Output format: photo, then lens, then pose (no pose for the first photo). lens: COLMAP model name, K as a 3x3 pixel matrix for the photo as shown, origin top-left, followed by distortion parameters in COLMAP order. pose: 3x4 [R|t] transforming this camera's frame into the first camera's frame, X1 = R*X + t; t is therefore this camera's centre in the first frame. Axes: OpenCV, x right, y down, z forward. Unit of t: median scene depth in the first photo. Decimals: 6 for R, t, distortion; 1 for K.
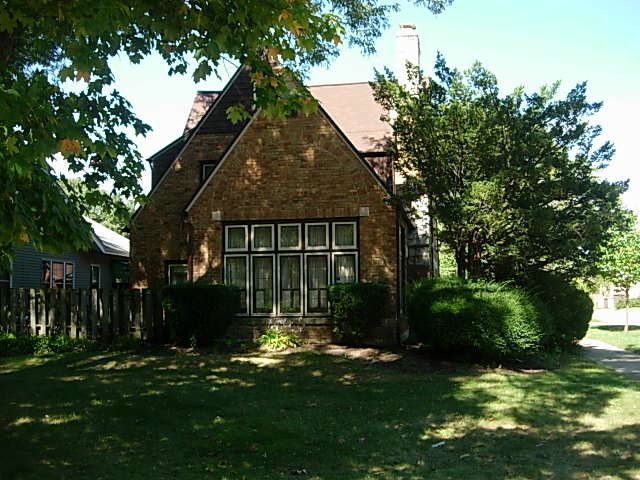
lens RADIAL K [[741.8, 0, 320.0], [0, 741.8, 240.0], [0, 0, 1]] dist [-0.185380, 0.013885]
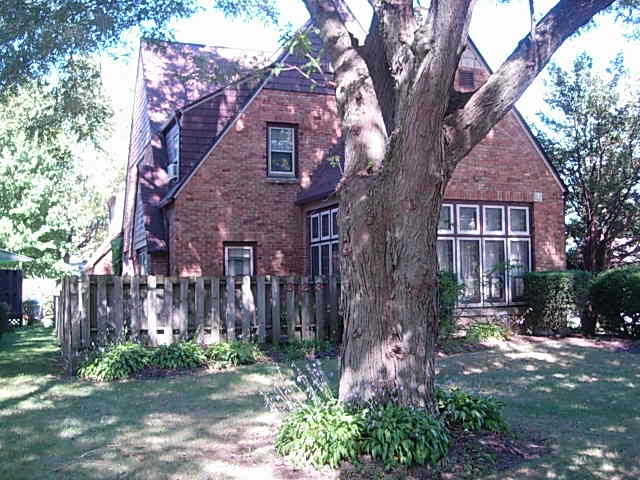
lens RADIAL K [[741.8, 0, 320.0], [0, 741.8, 240.0], [0, 0, 1]] dist [-0.185380, 0.013885]
pose [[0.855424, 0.033406, 0.516849, -0.663577], [-0.038388, 0.999262, -0.001052, 0.029000], [-0.516503, -0.018941, 0.856076, 0.326713]]
